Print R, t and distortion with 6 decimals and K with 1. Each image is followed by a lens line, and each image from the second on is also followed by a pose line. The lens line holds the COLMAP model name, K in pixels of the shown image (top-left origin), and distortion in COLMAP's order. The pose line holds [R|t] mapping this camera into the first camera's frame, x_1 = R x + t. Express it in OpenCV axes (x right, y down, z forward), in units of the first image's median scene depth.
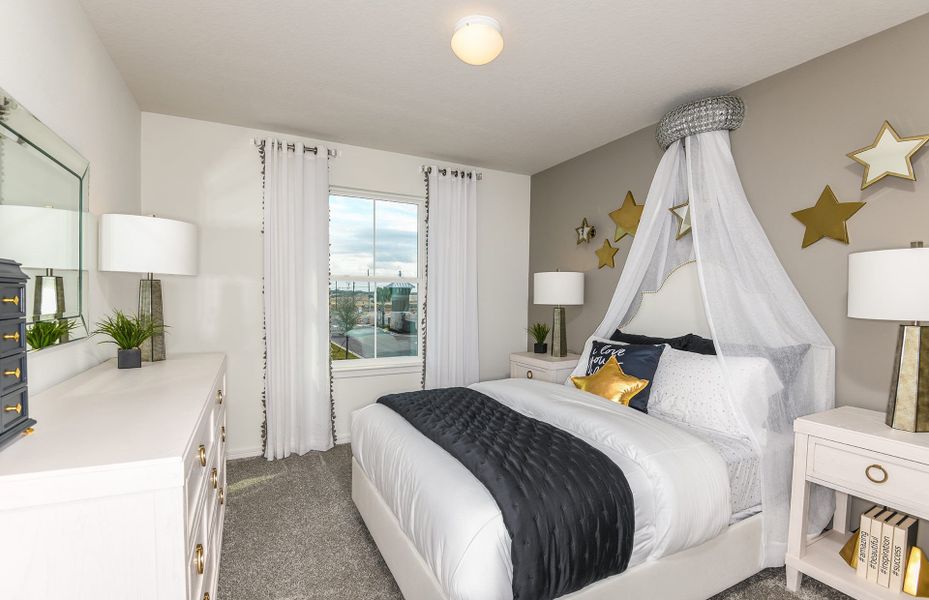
lens RADIAL K [[422.7, 0, 464.5], [0, 422.7, 300.0], [0, 0, 1]] dist [-0.033442, -0.000221]
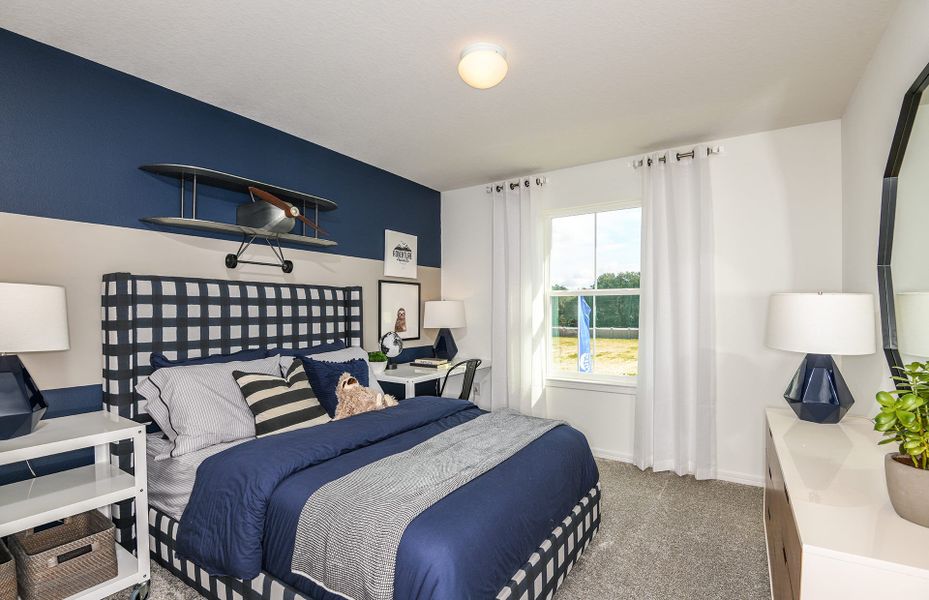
lens RADIAL K [[422.7, 0, 464.5], [0, 422.7, 300.0], [0, 0, 1]] dist [-0.033442, -0.000221]
pose [[0.491093, -0.034524, -0.870423, 0.213532], [0.003183, 0.999279, -0.037839, 0.004794], [0.871101, 0.015812, 0.490849, 0.106371]]
